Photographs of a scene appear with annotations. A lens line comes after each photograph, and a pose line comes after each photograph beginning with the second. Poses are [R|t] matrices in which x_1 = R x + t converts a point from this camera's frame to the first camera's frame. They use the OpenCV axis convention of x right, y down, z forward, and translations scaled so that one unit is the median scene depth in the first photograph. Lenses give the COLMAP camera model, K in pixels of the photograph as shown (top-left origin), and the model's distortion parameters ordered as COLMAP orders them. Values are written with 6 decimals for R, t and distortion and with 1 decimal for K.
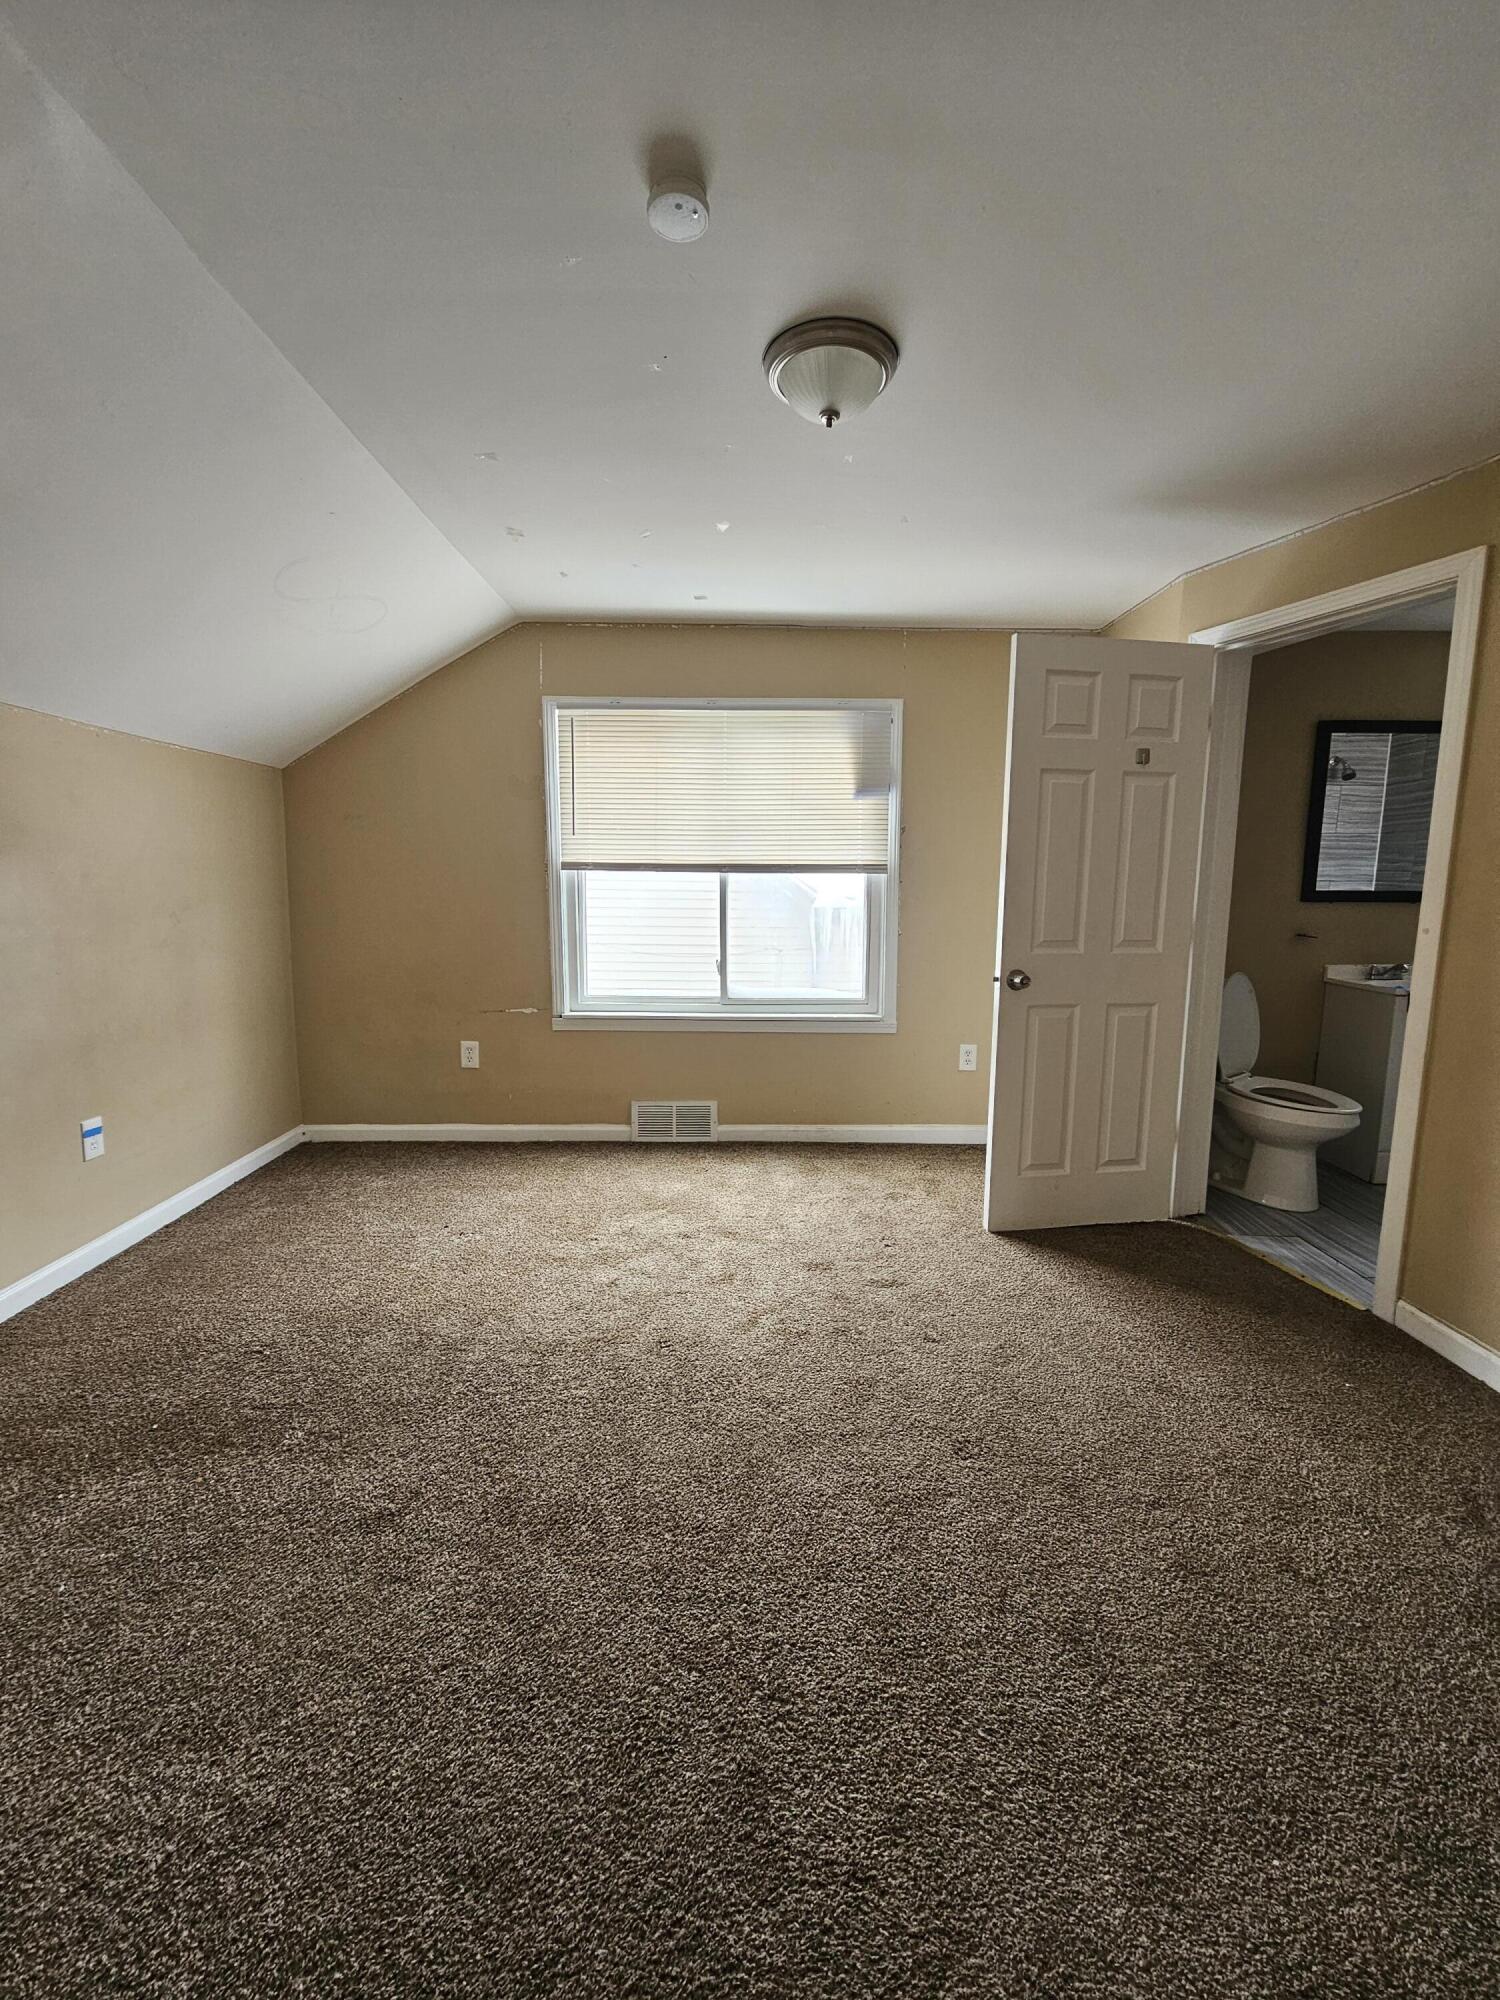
lens RADIAL K [[828.1, 0, 748.9], [0, 828.1, 997.8], [0, 0, 1]] dist [0.001104, 0.000404]
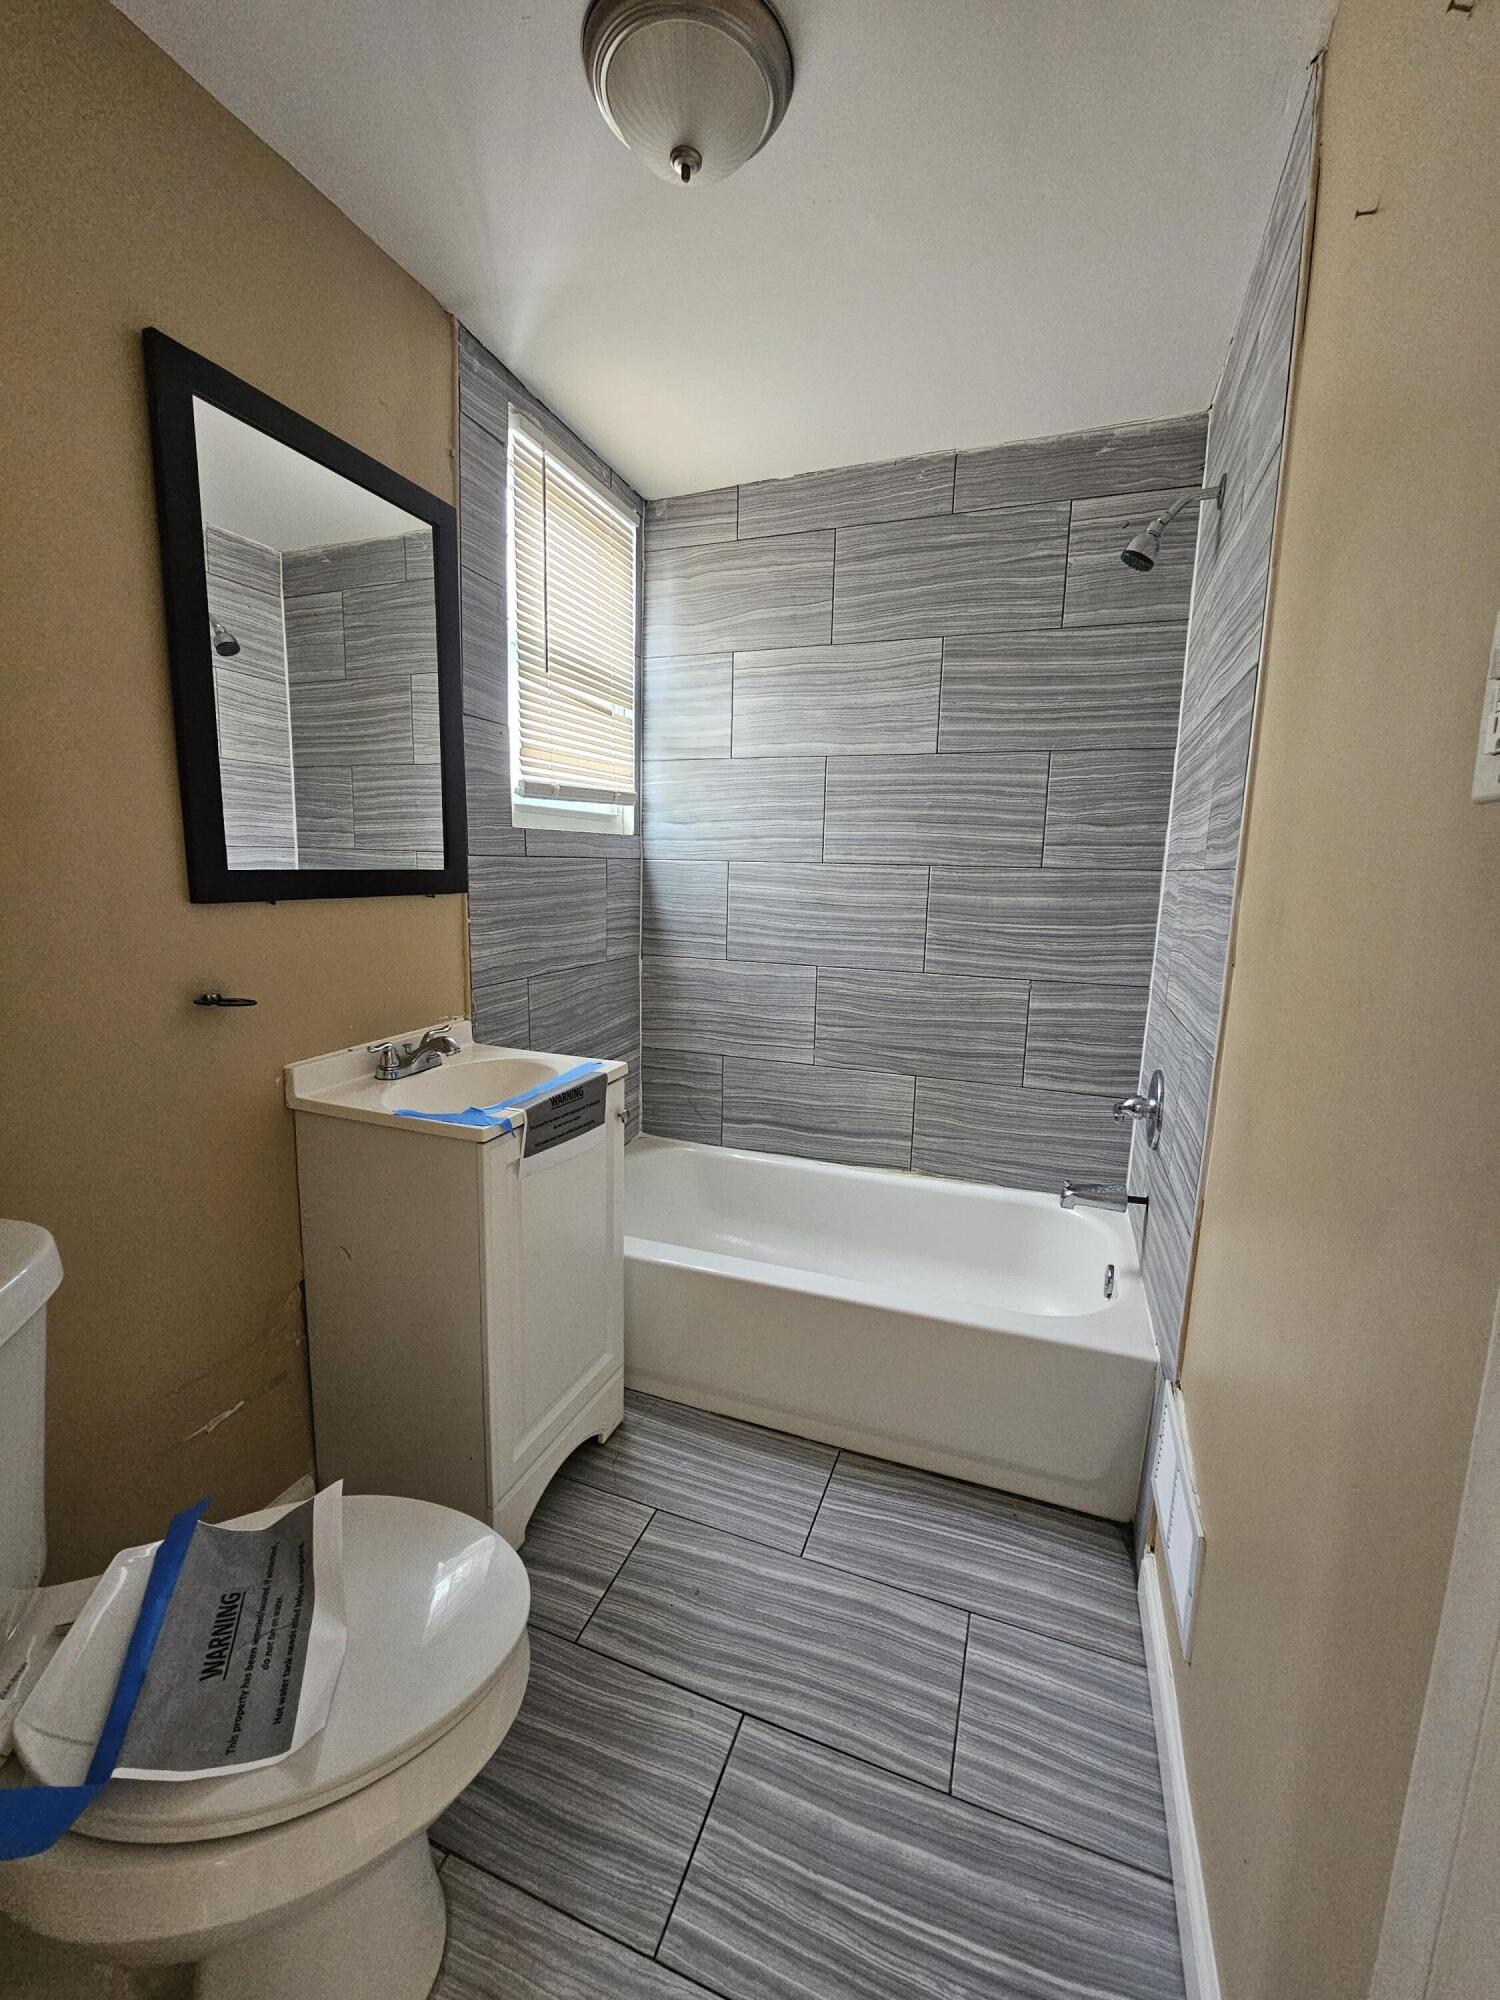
lens RADIAL K [[828.1, 0, 748.9], [0, 828.1, 997.8], [0, 0, 1]] dist [0.001104, 0.000404]
pose [[0.366010, -0.155194, 0.917579, 0.399237], [0.100120, 0.986840, 0.126972, -0.099233], [-0.925210, 0.045395, 0.376731, 0.617020]]
